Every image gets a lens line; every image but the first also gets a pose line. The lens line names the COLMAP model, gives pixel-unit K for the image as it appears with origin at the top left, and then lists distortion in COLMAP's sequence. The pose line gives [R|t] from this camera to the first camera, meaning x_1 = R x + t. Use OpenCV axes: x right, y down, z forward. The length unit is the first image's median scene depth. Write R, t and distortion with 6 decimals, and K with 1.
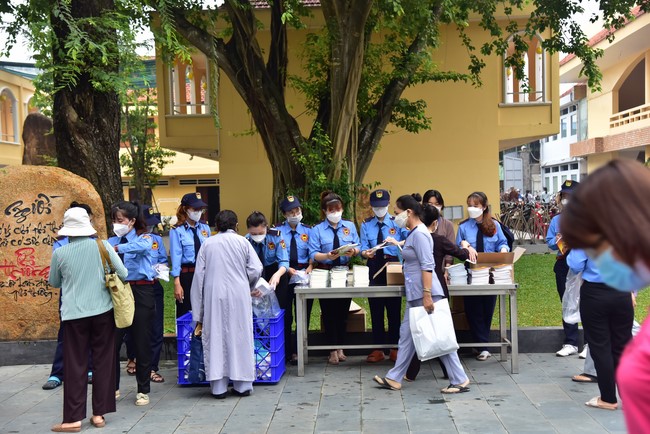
lens RADIAL K [[976.9, 0, 326.6], [0, 976.9, 213.8], [0, 0, 1]] dist [0.306967, 0.000000]
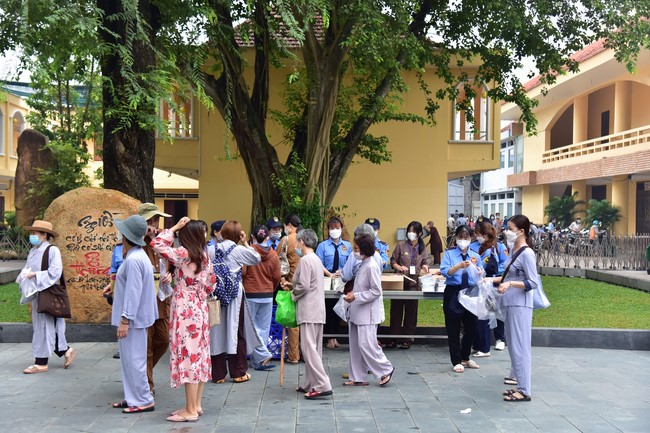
lens RADIAL K [[960.3, 0, 325.0], [0, 960.3, 219.3], [0, 0, 1]] dist [0.304630, 0.000000]
pose [[0.997610, 0.038624, 0.057297, -0.034371], [-0.038058, 0.999216, -0.010931, -0.002879], [-0.057674, 0.008725, 0.998297, -0.126821]]
